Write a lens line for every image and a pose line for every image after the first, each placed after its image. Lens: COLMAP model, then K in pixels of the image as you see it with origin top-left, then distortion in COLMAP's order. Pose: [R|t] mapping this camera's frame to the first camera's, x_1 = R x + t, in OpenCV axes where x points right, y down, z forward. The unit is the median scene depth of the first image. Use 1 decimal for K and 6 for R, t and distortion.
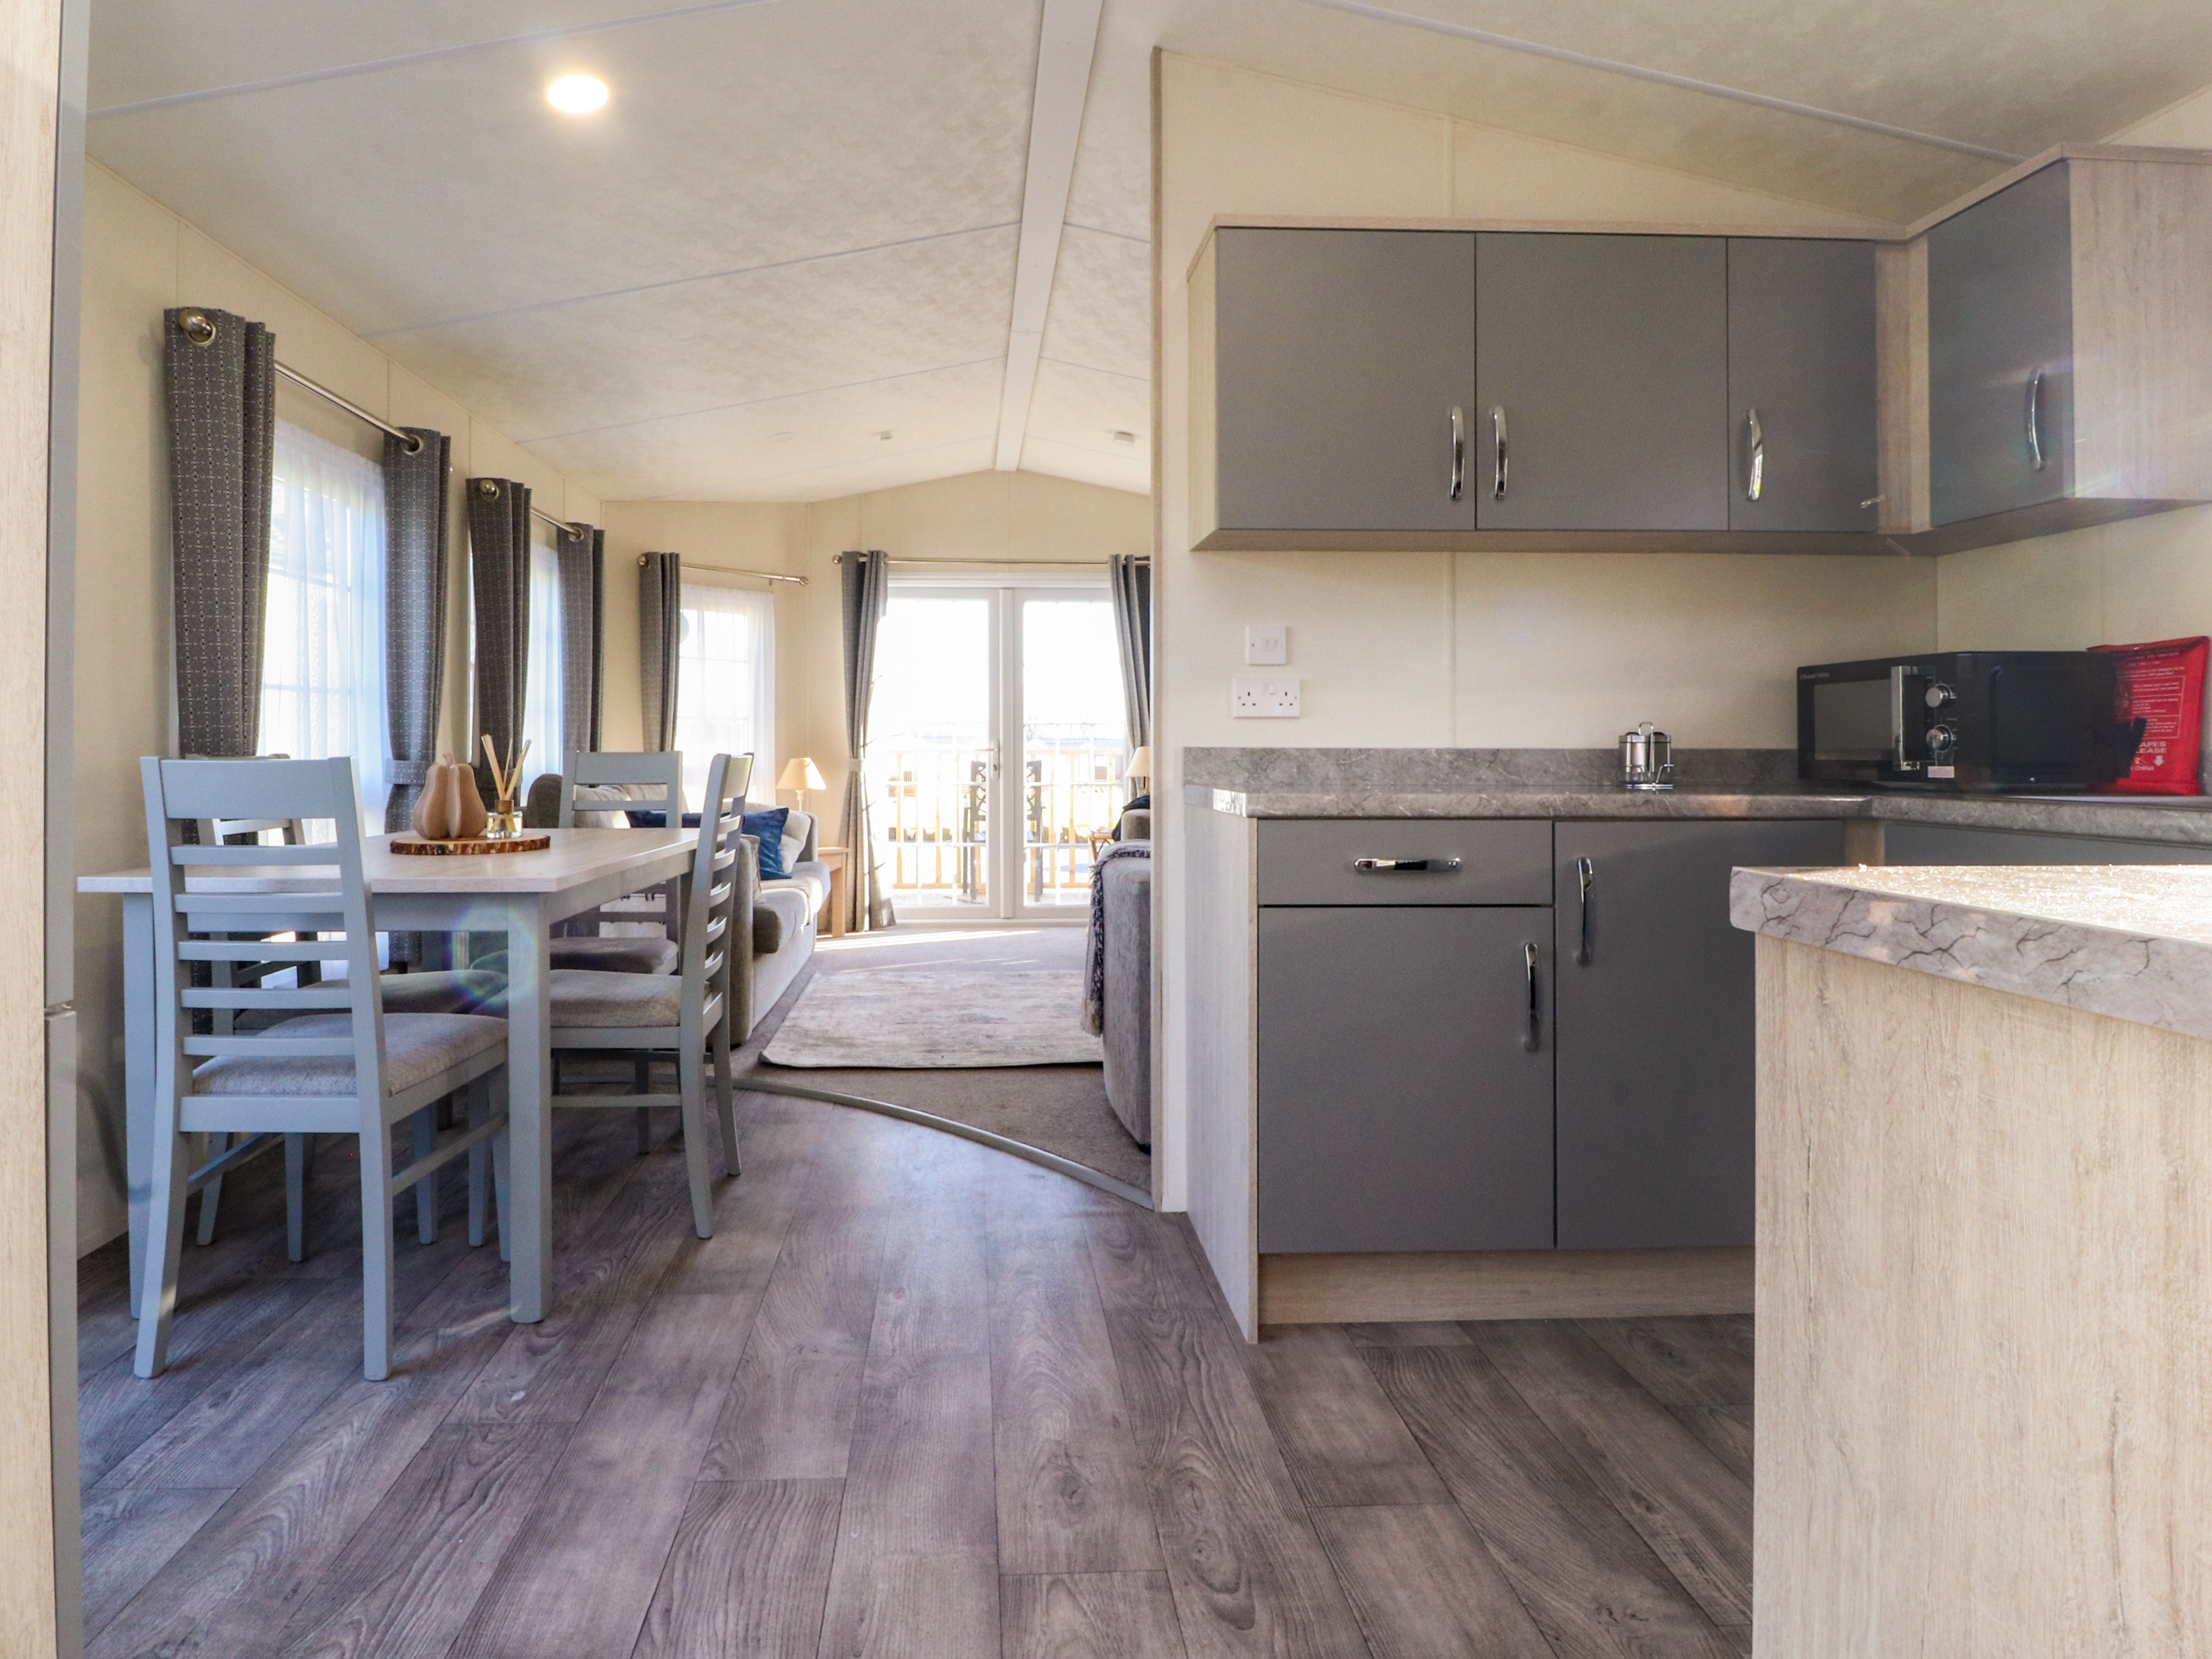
lens RADIAL K [[1202.5, 0, 1015.0], [0, 1202.5, 734.6], [0, 0, 1]] dist [0.000491, -0.010015]
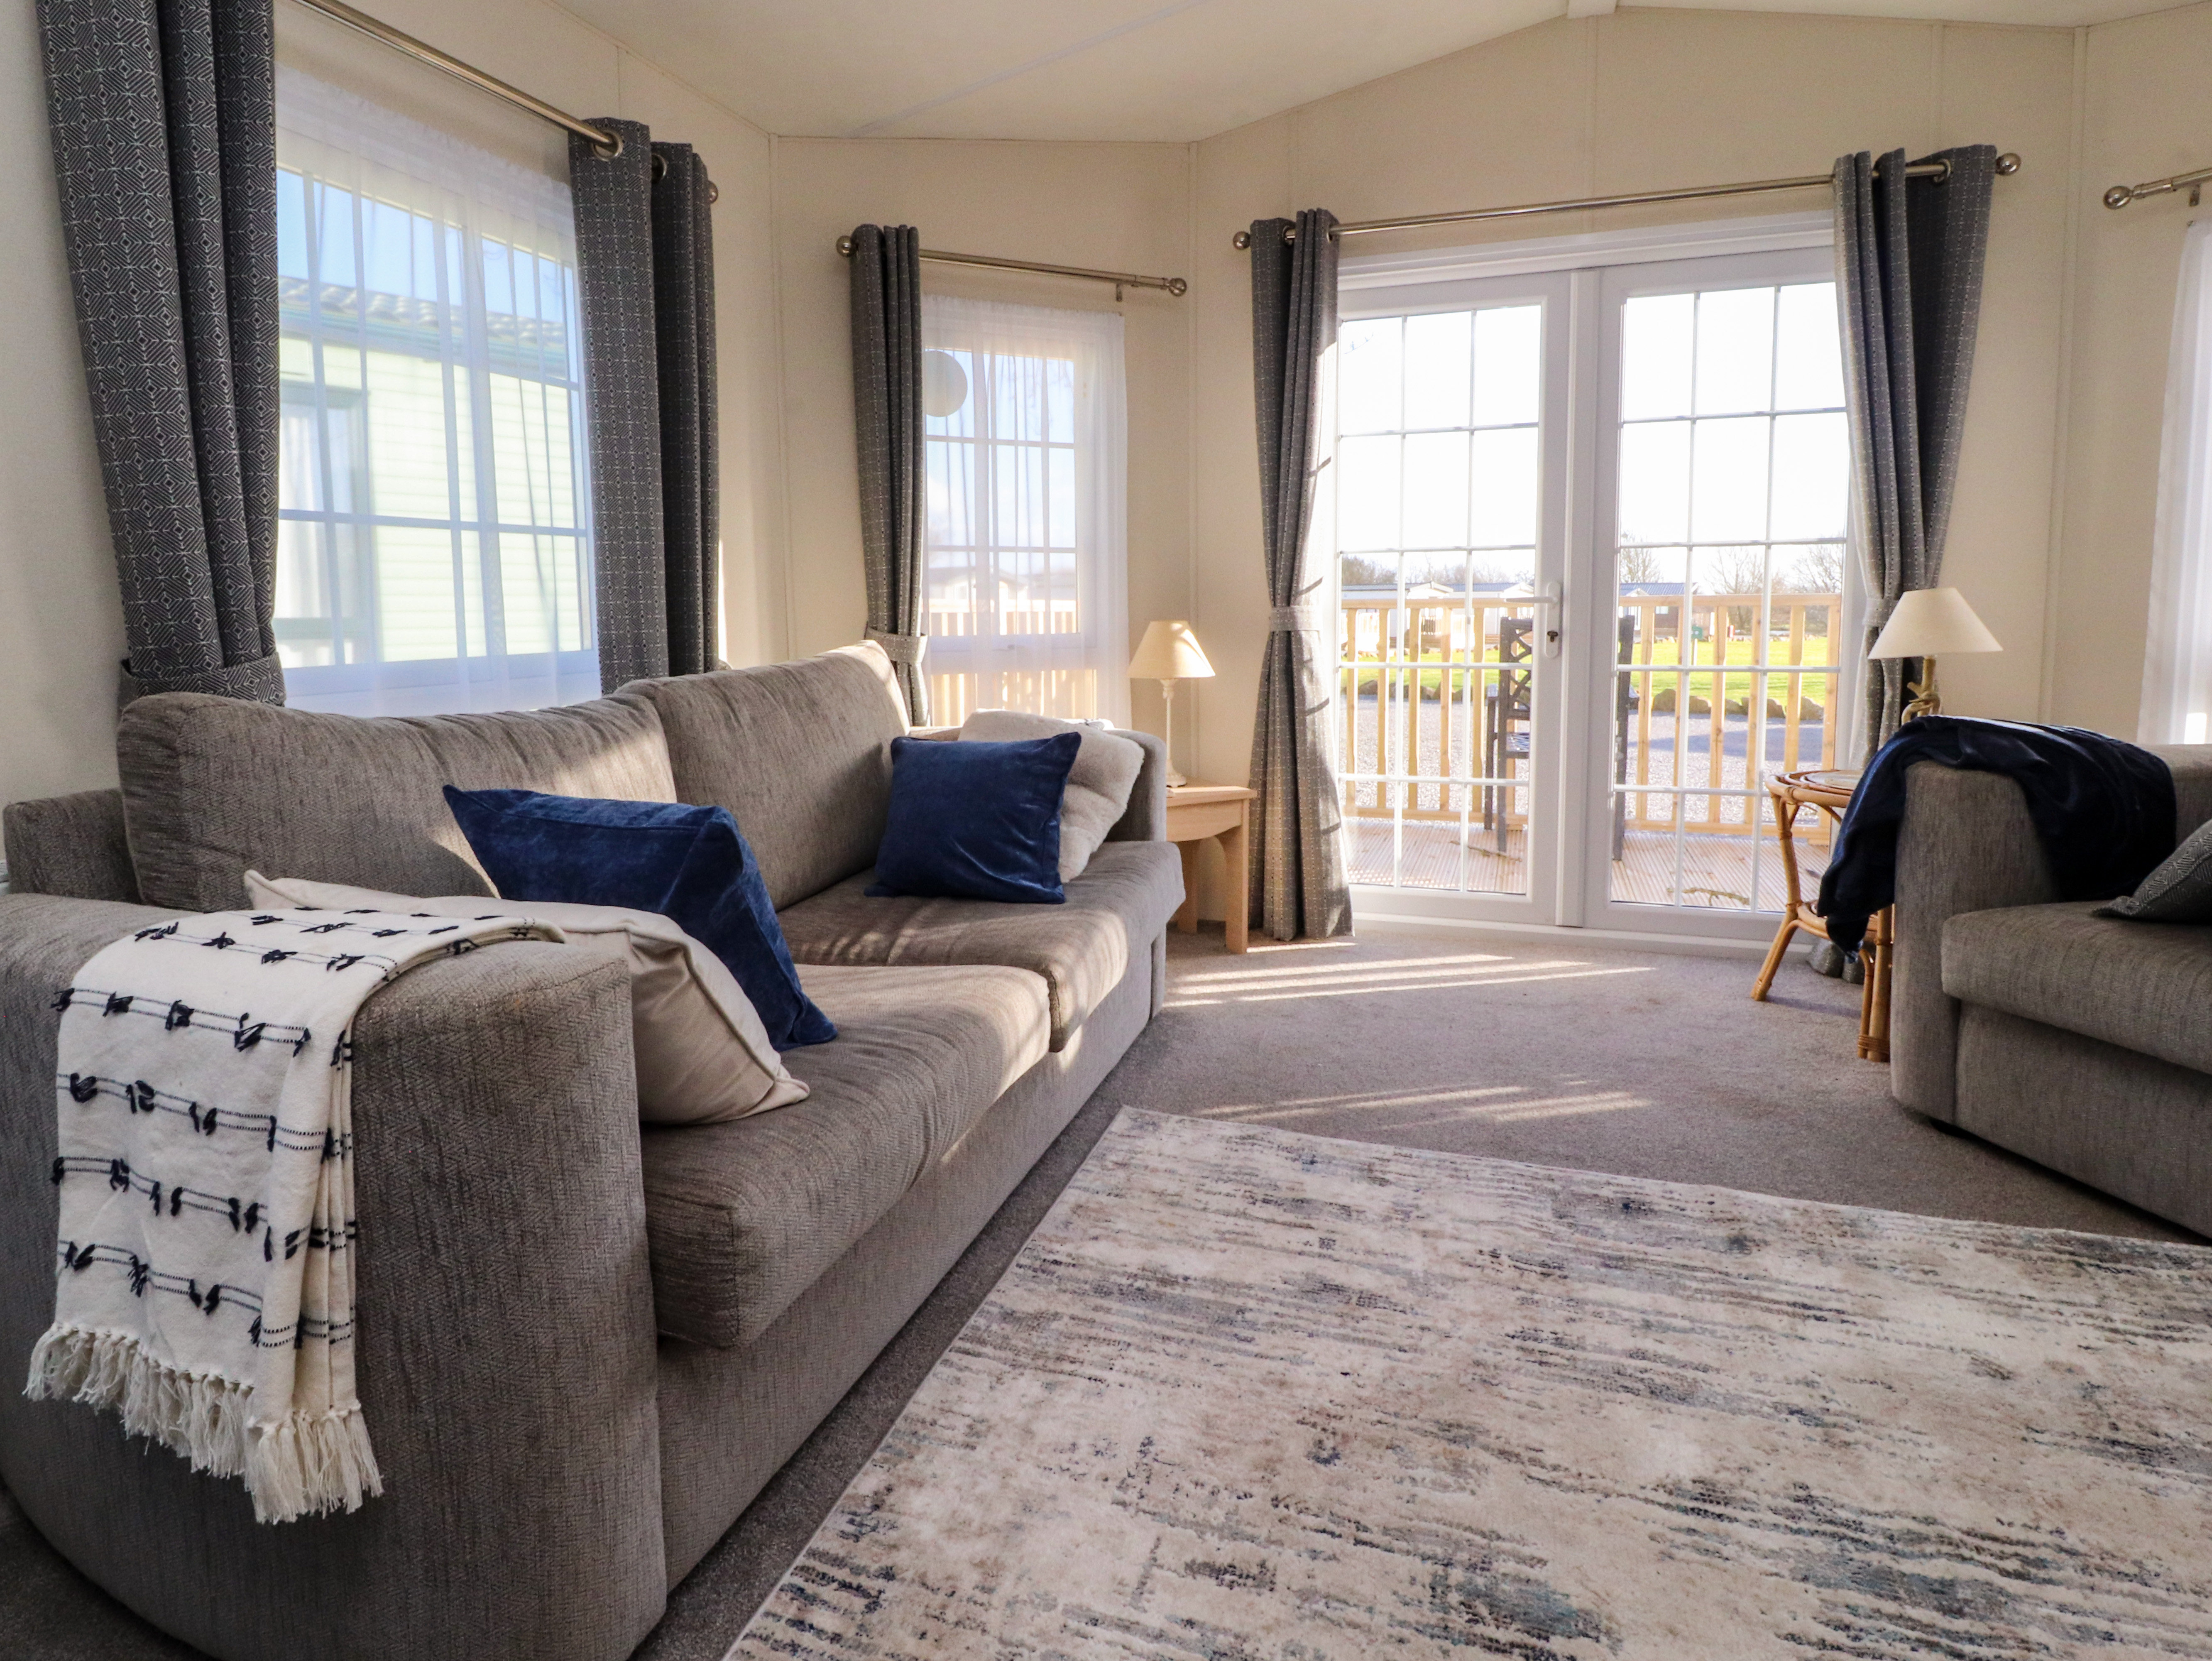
lens RADIAL K [[1202.6, 0, 1087.6], [0, 1202.6, 712.3], [0, 0, 1]] dist [0.000491, -0.010015]
pose [[0.930088, 0.025170, -0.366473, -0.013389], [0.014794, 0.994274, 0.105835, 0.003029], [0.367038, -0.103857, 0.924390, 0.491274]]
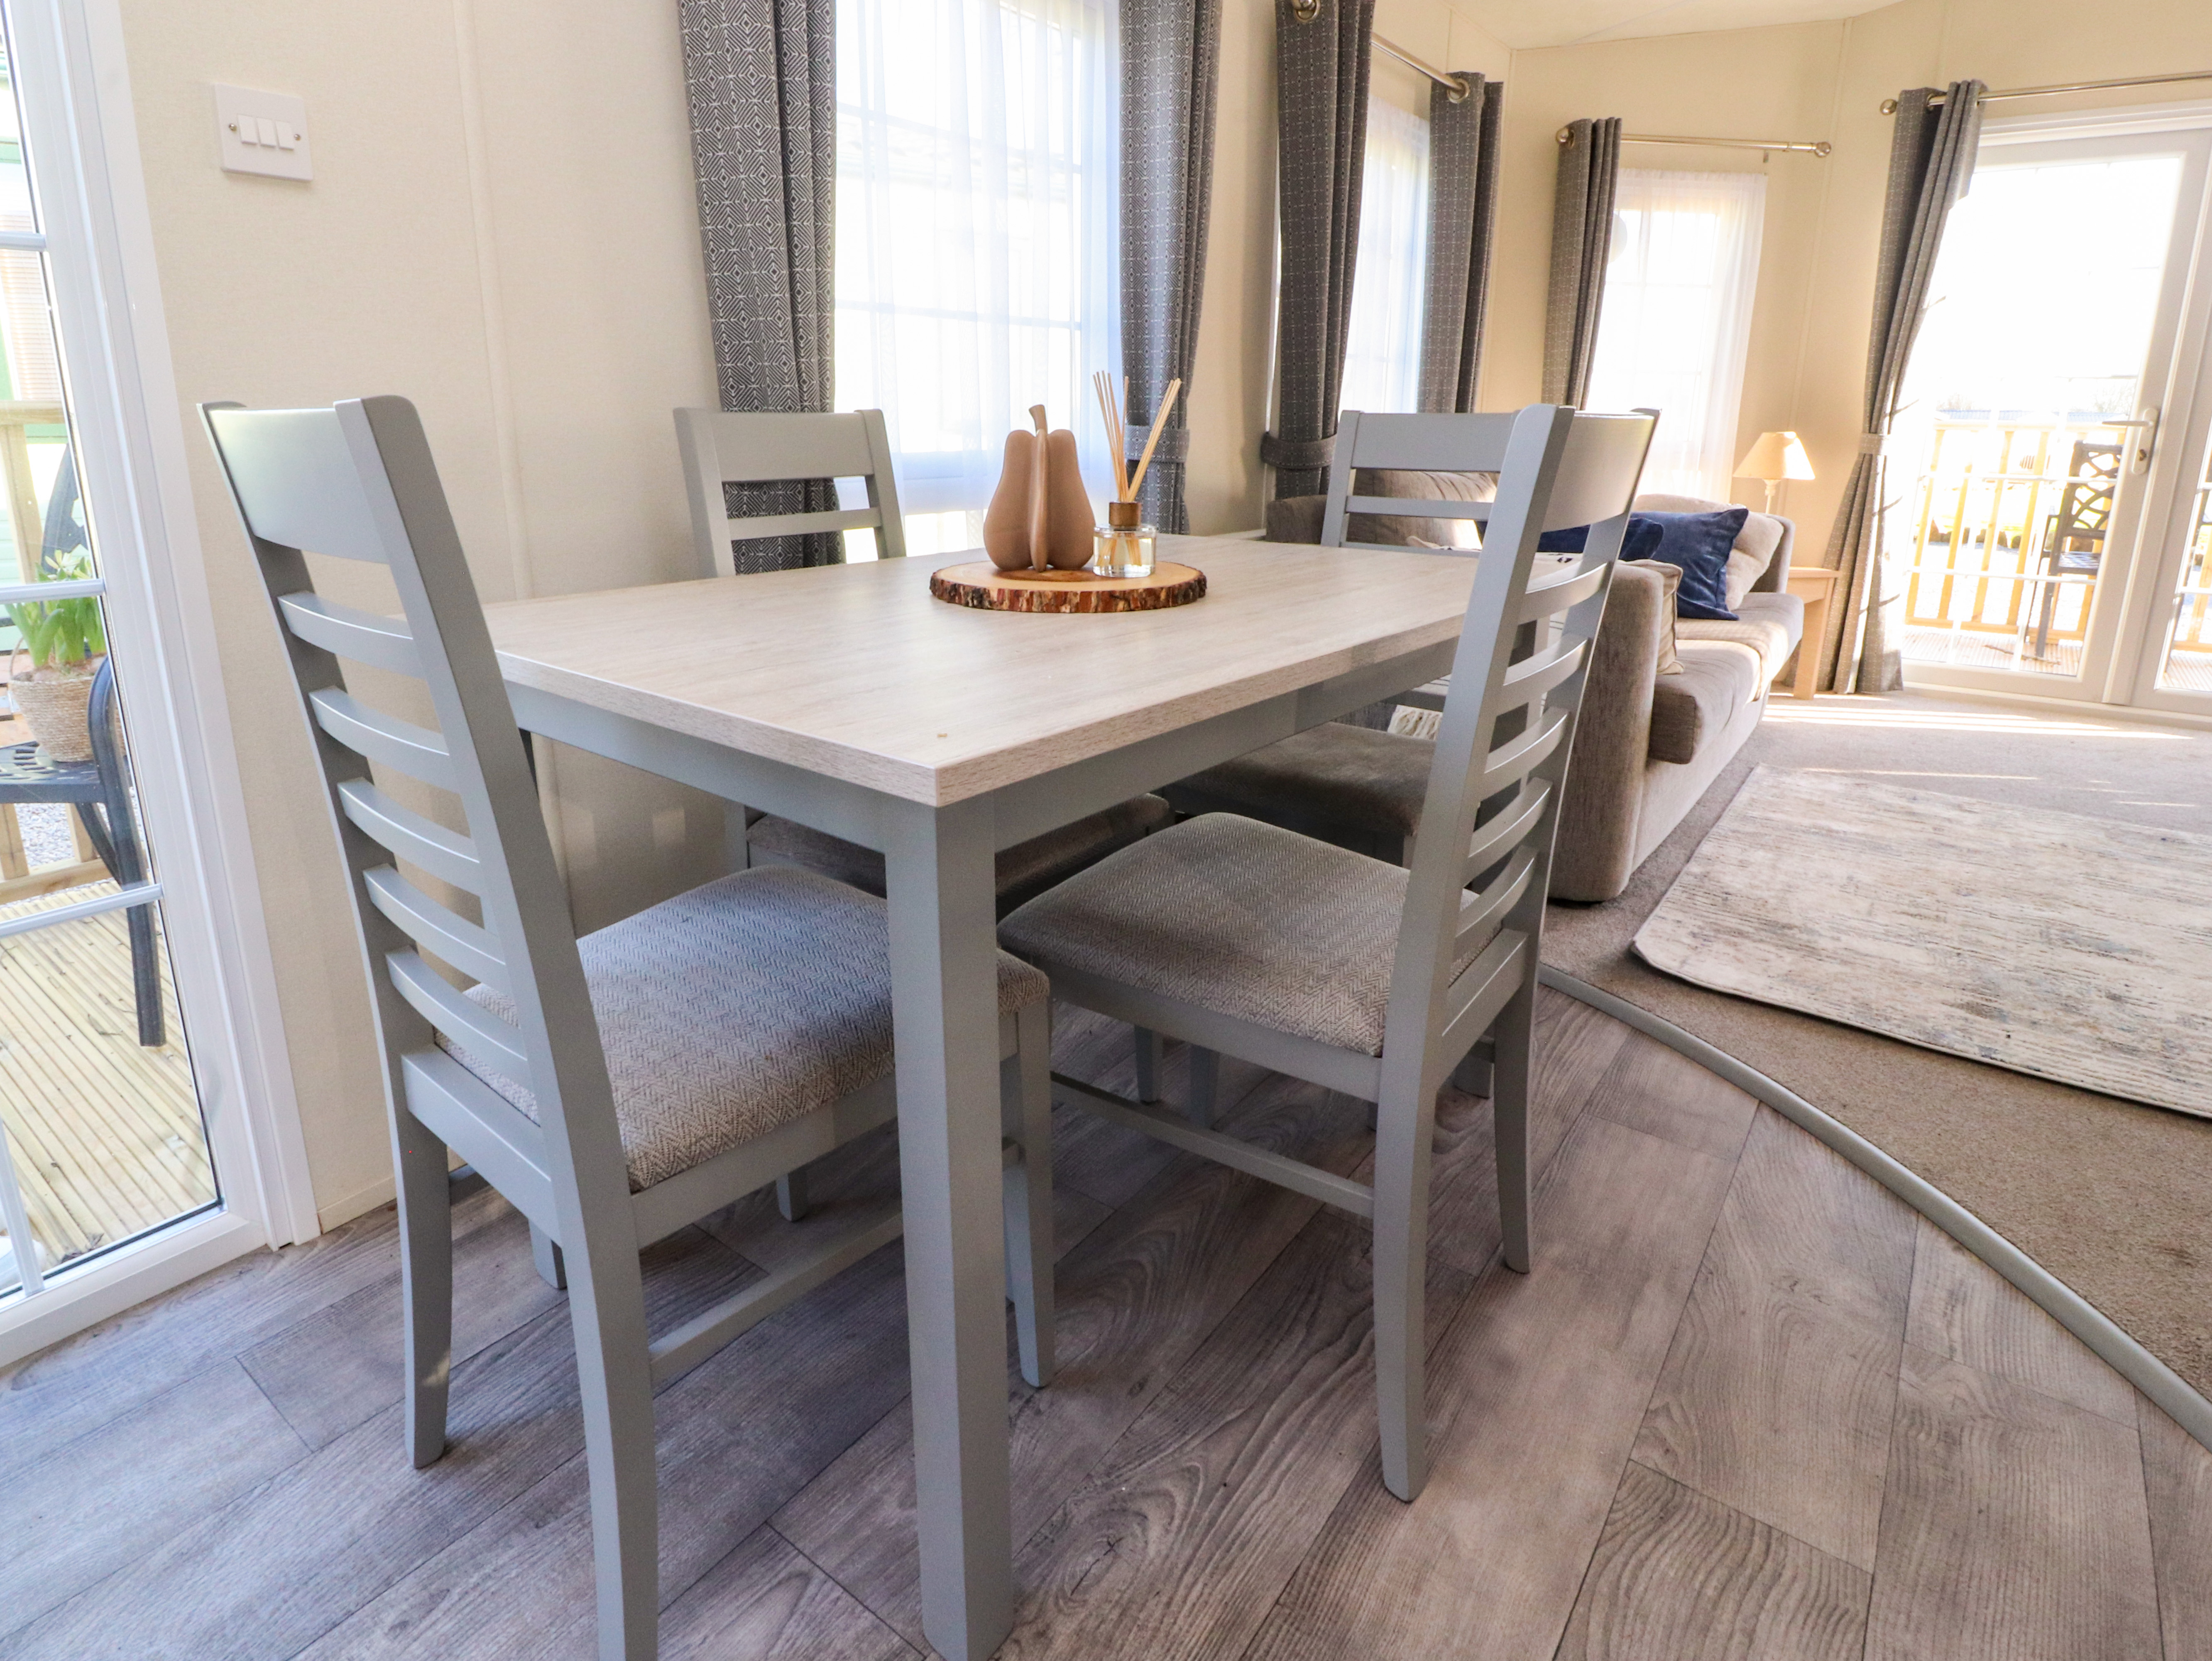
lens RADIAL K [[1202.6, 0, 1089.0], [0, 1202.6, 716.0], [0, 0, 1]] dist [0.000491, -0.010015]
pose [[0.774263, 0.159945, -0.612319, -0.040408], [-0.001422, 0.967974, 0.251048, 0.005089], [0.632863, -0.193506, 0.749693, 0.222113]]
